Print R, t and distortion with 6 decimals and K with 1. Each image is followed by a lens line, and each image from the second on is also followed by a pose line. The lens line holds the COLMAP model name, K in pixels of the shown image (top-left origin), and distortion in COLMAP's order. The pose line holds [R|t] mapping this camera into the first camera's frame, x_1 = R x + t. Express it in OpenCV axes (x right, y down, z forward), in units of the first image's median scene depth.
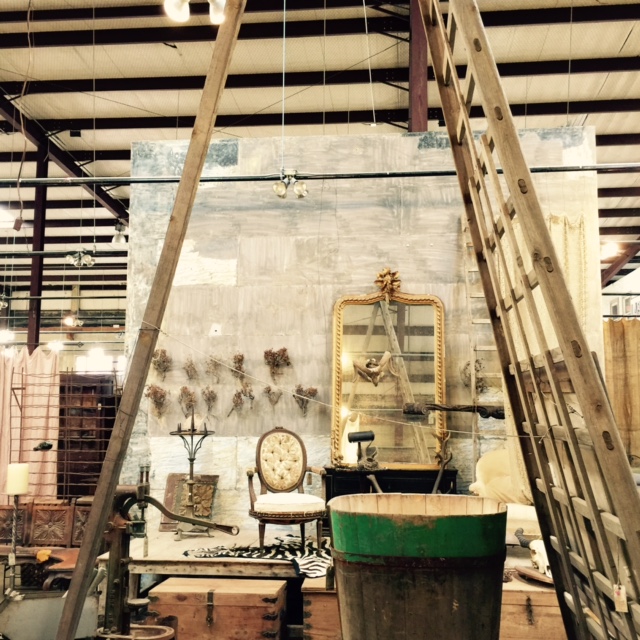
lens RADIAL K [[718.5, 0, 321.4], [0, 718.5, 319.3], [0, 0, 1]] dist [0.042571, 0.000000]
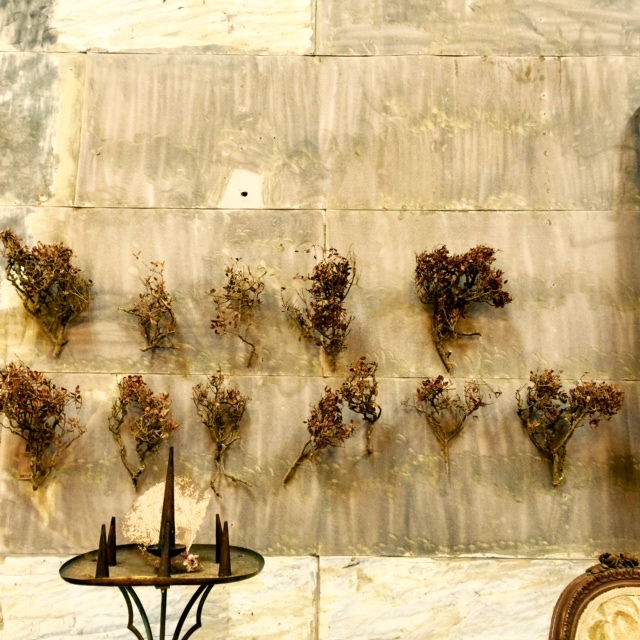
lens RADIAL K [[718.5, 0, 317.7], [0, 718.5, 320.9], [0, 0, 1]] dist [0.042571, 0.000000]
pose [[0.996964, 0.019877, 0.075289, -0.139082], [-0.015154, 0.997912, -0.062789, 0.088499], [-0.076379, 0.061458, 0.995183, 0.707602]]
